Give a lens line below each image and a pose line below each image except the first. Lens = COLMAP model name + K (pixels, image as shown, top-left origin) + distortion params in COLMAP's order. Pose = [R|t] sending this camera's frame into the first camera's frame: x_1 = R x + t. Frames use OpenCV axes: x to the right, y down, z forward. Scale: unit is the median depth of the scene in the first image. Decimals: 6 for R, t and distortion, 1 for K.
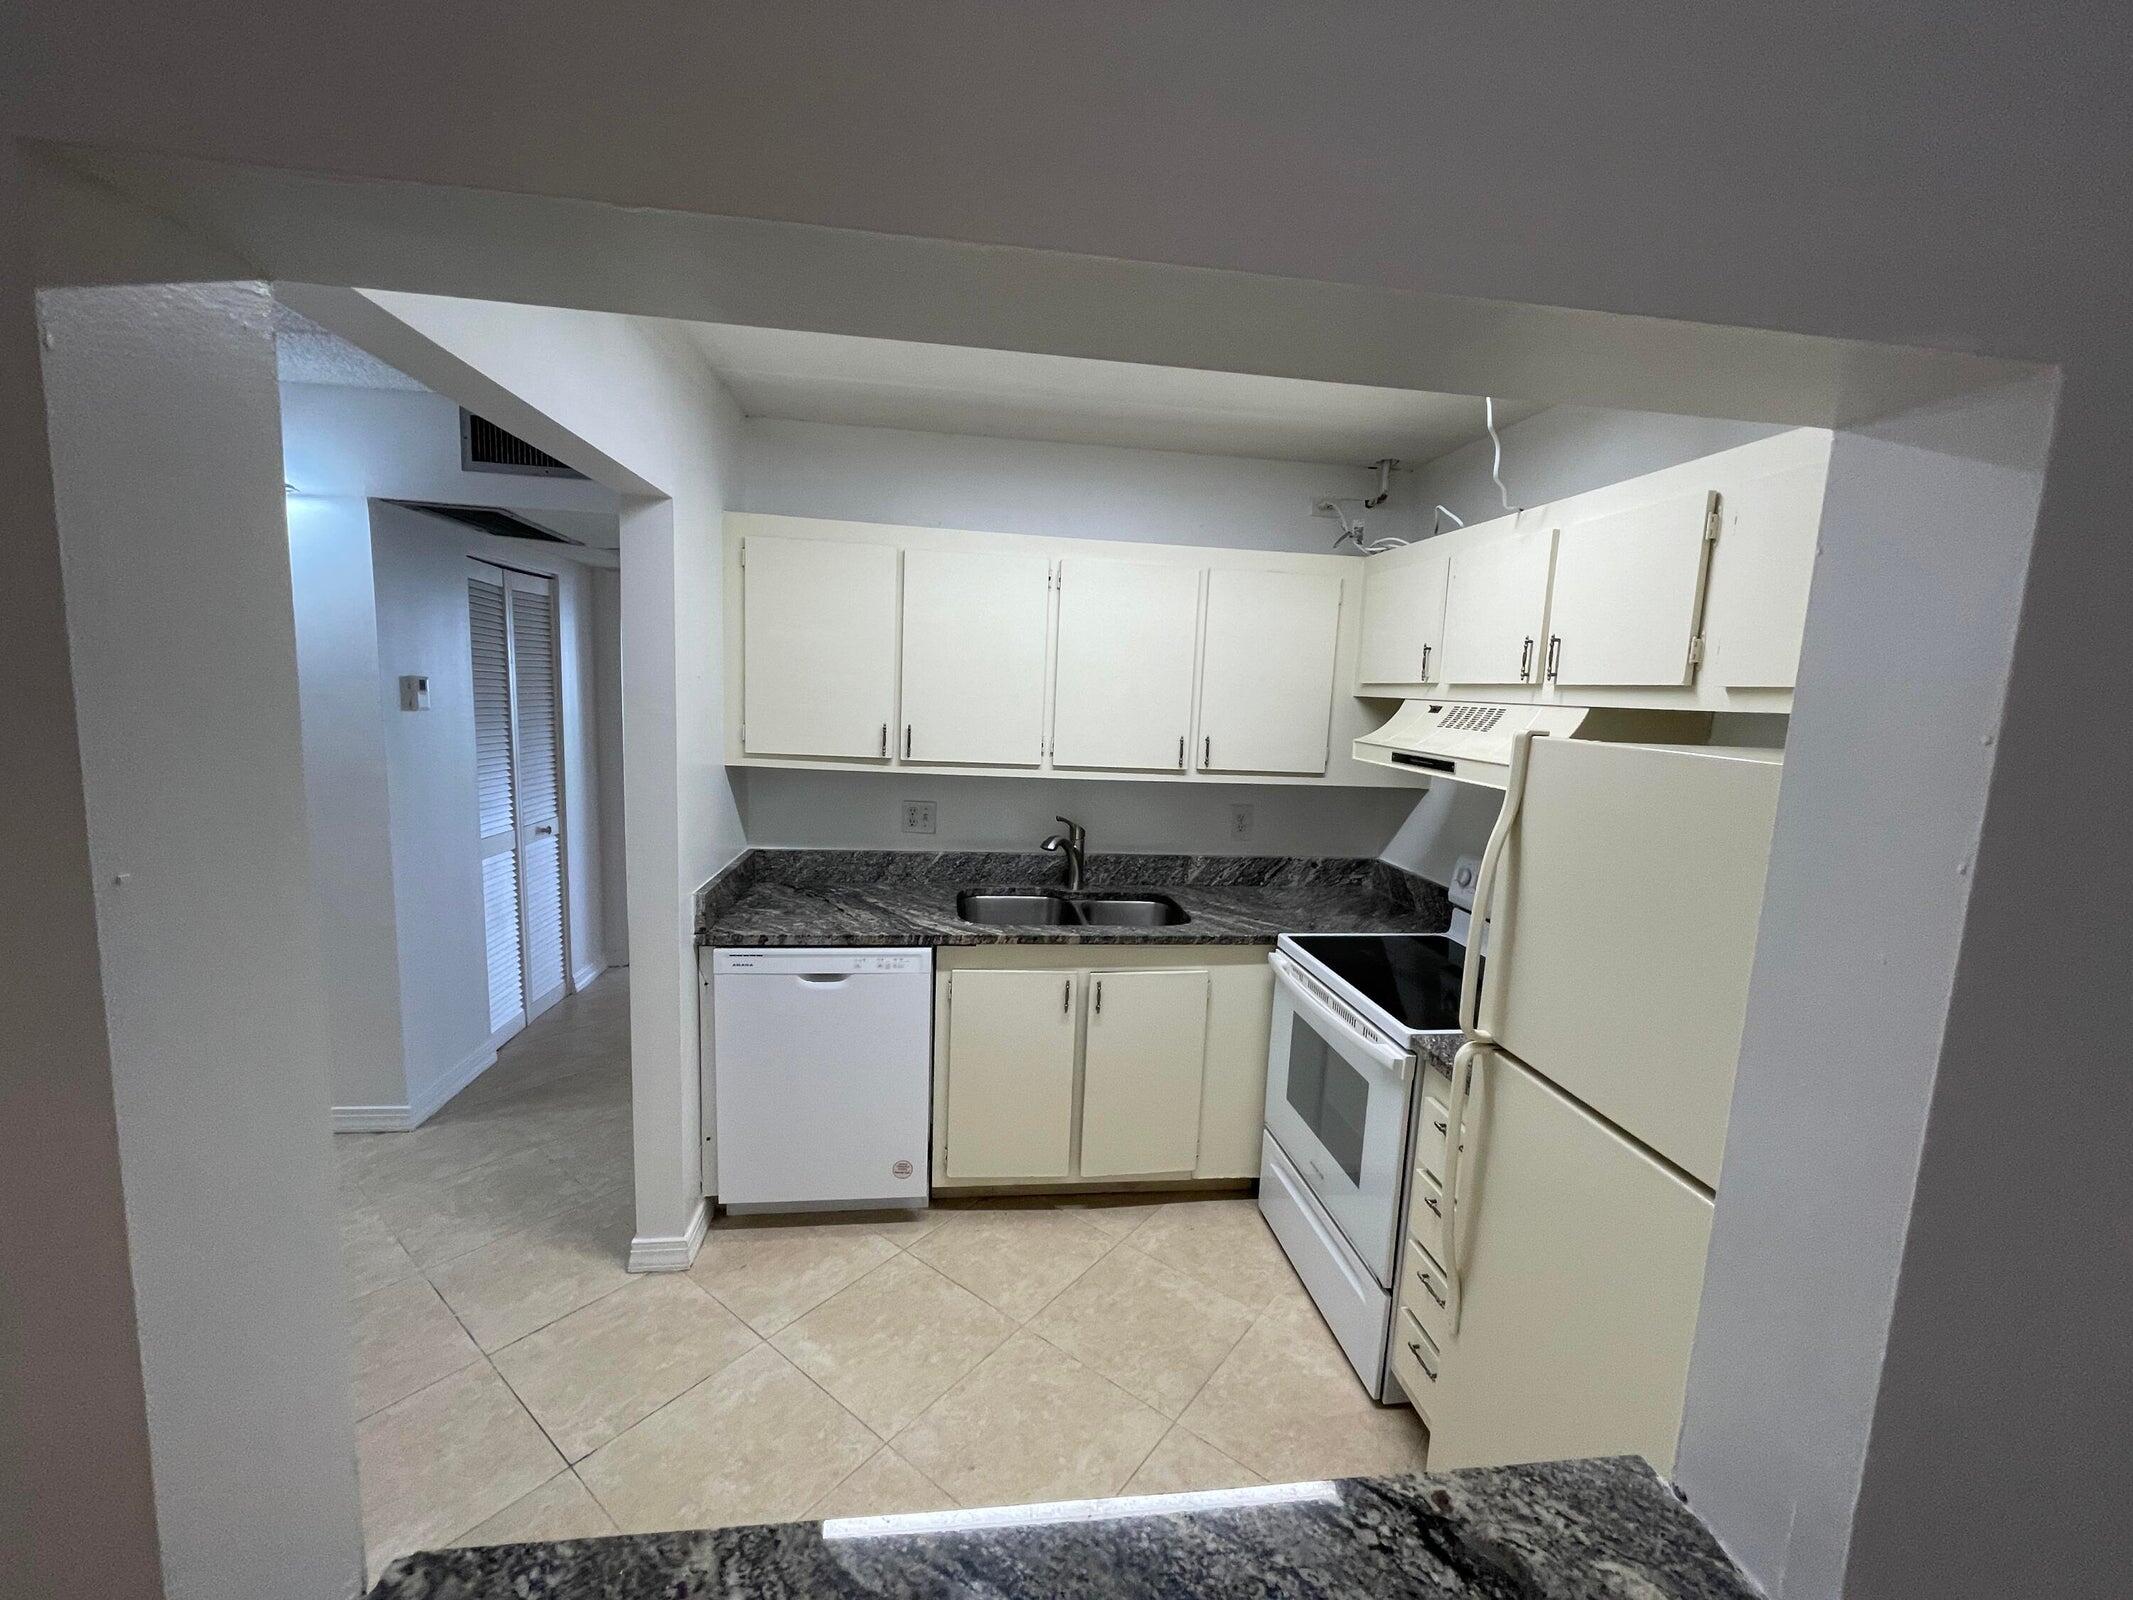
lens RADIAL K [[861.3, 0, 1070.7], [0, 861.3, 799.3], [0, 0, 1]] dist [-0.004548, 0.000604]
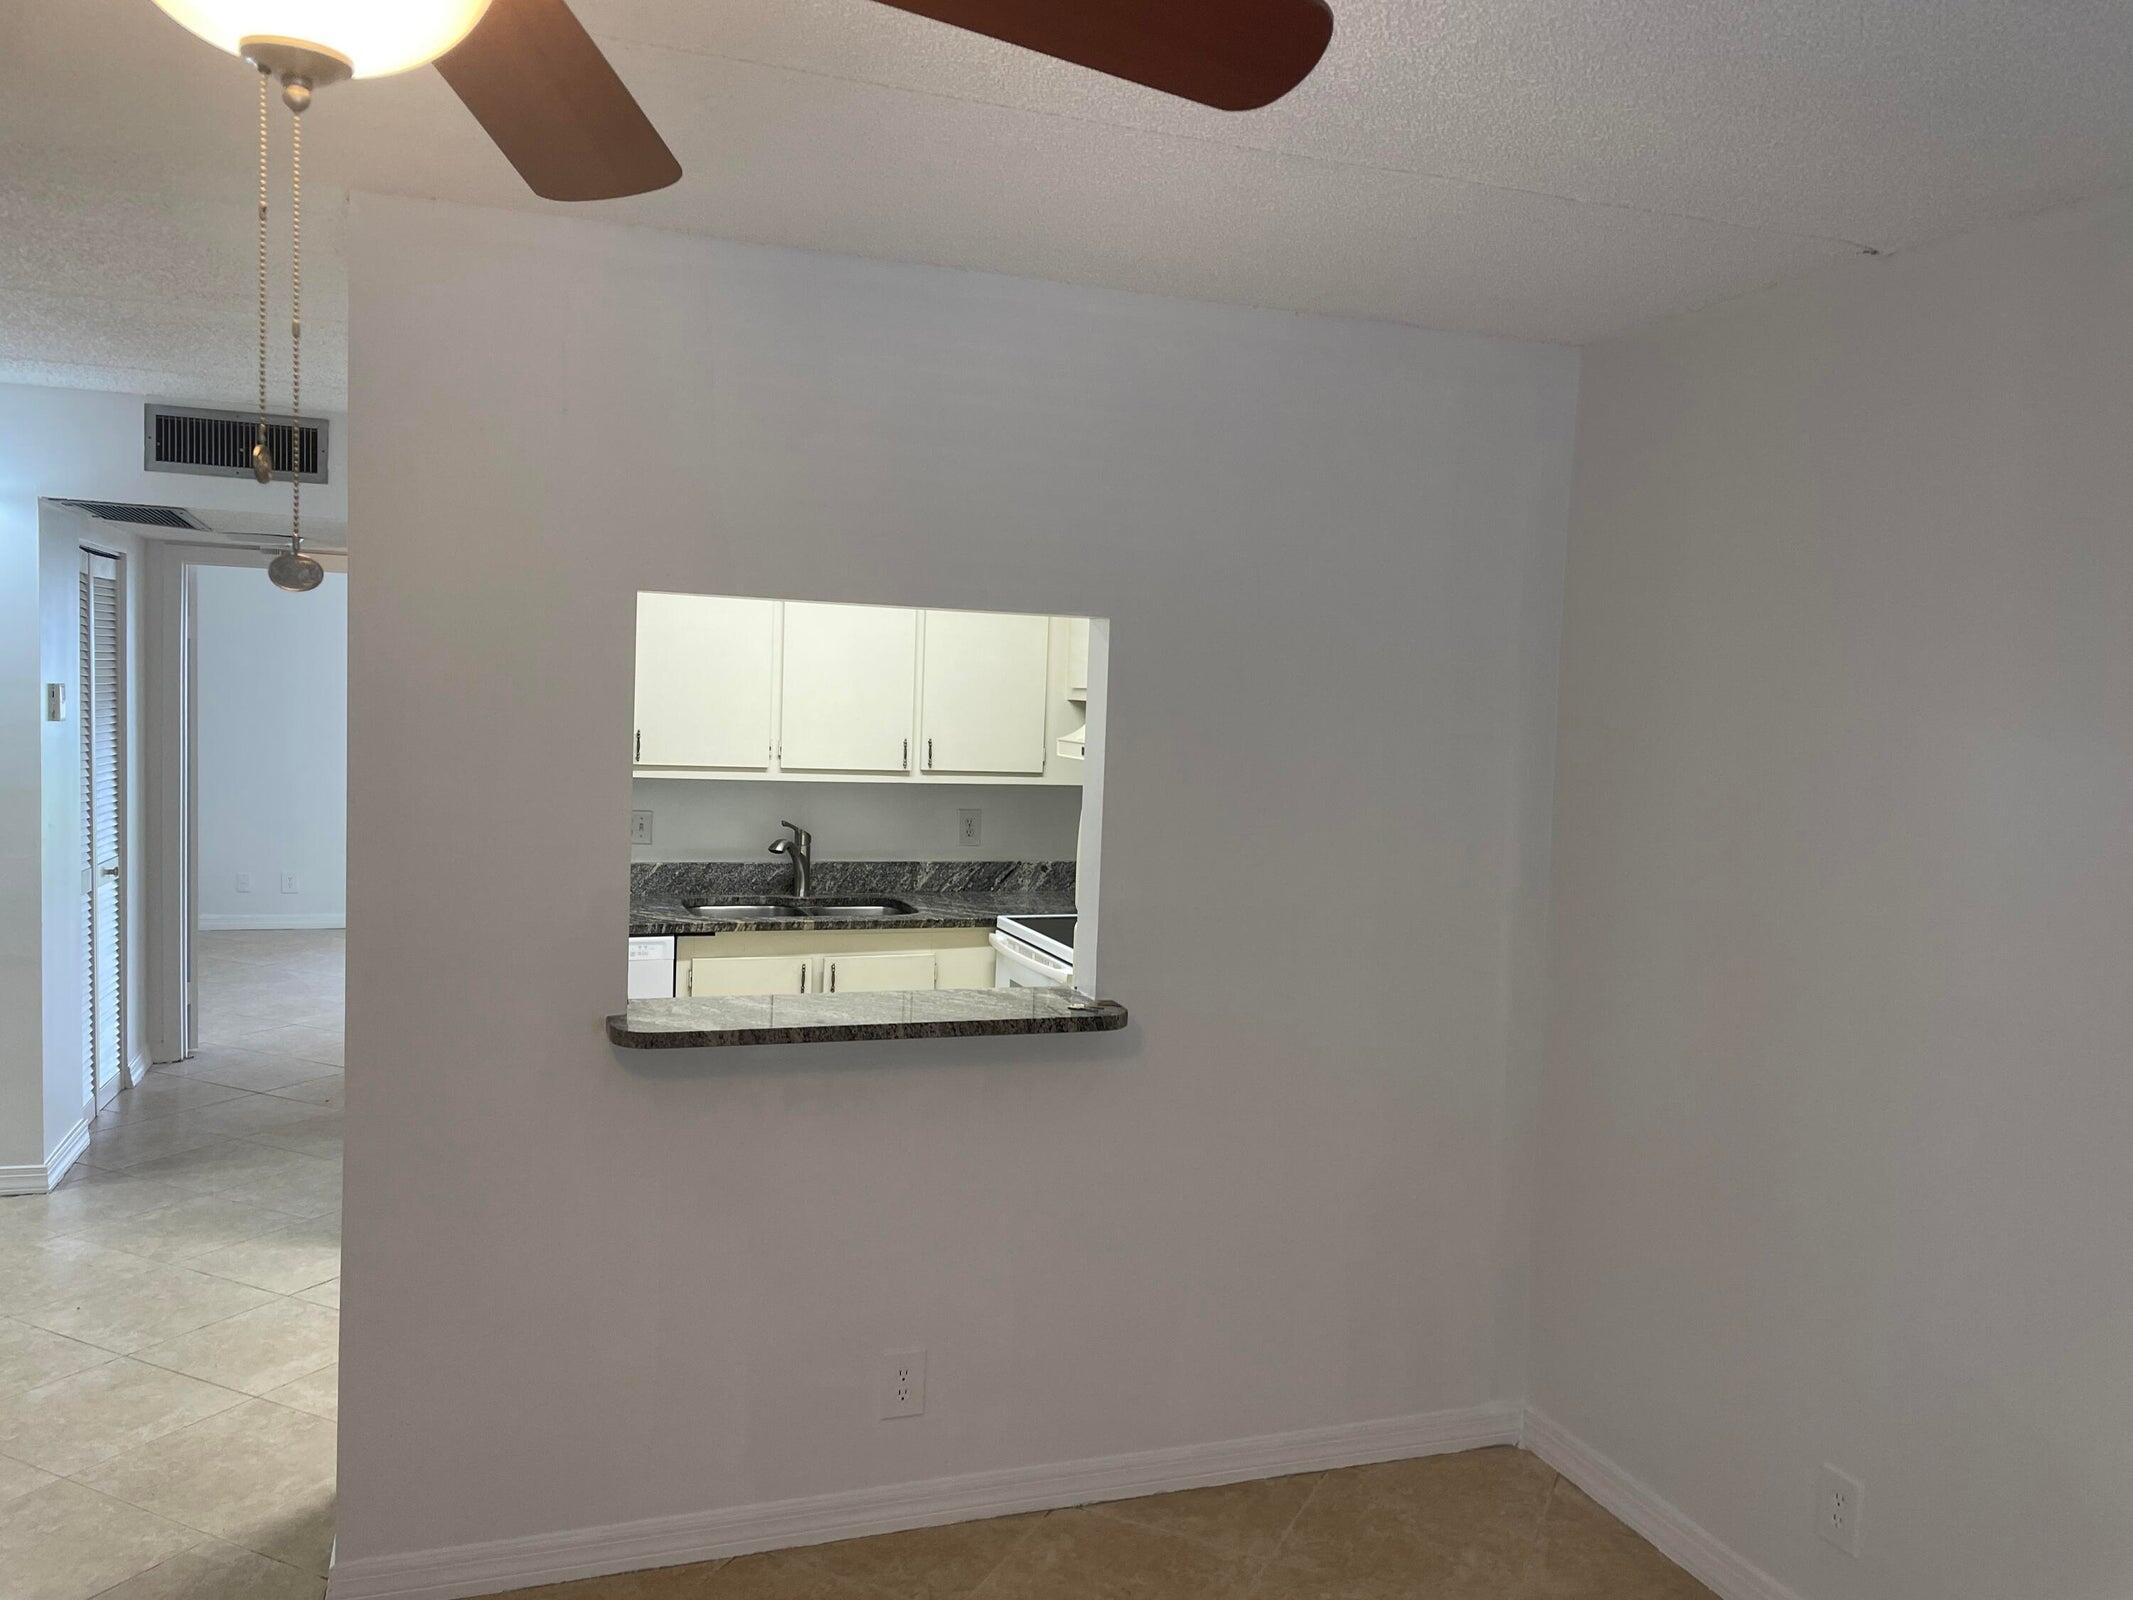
lens RADIAL K [[1592.1, 0, 1099.8], [0, 1592.1, 799.9], [0, 0, 1]] dist [0.036326, -0.057683]
pose [[0.972554, -0.020979, 0.231729, -0.096046], [0.033700, 0.998126, -0.051072, 0.113966], [-0.230223, 0.057480, 0.971439, -0.981864]]
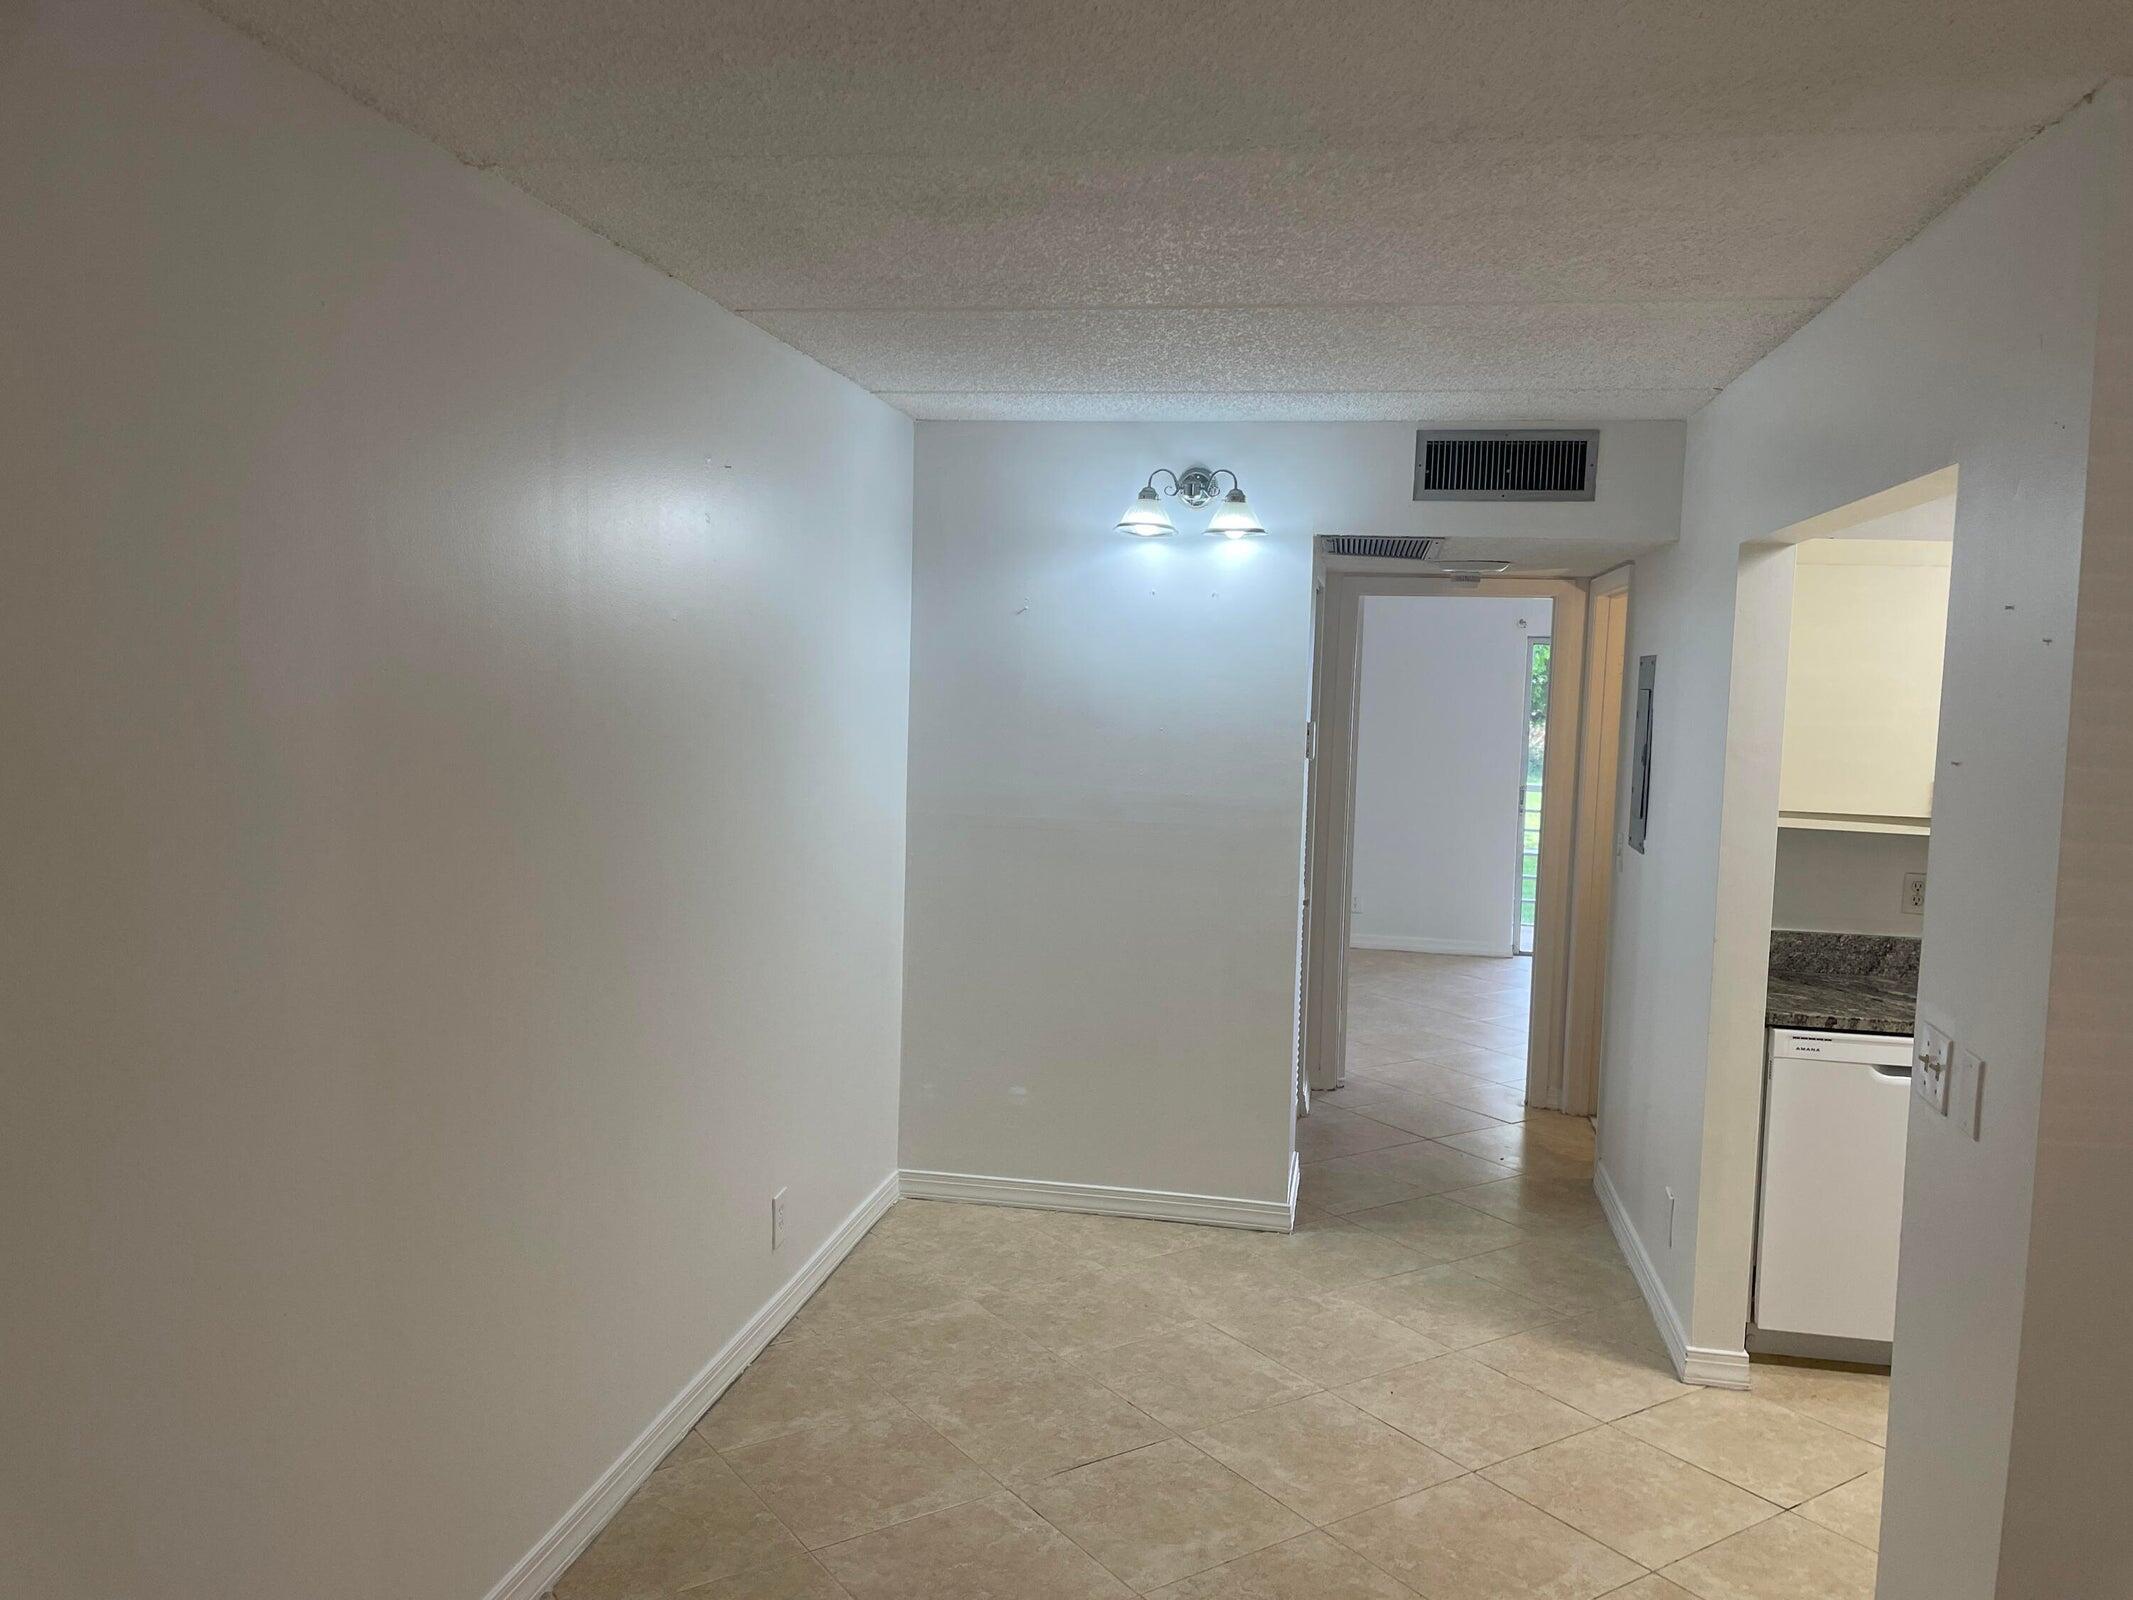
lens RADIAL K [[1592.1, 0, 1064.0], [0, 1592.1, 800.3], [0, 0, 1]] dist [0.036326, -0.057683]
pose [[0.948413, 0.009718, -0.316889, -0.530238], [-0.029677, 0.997863, -0.058220, 0.050062], [0.315646, 0.064621, 0.946674, -0.733992]]
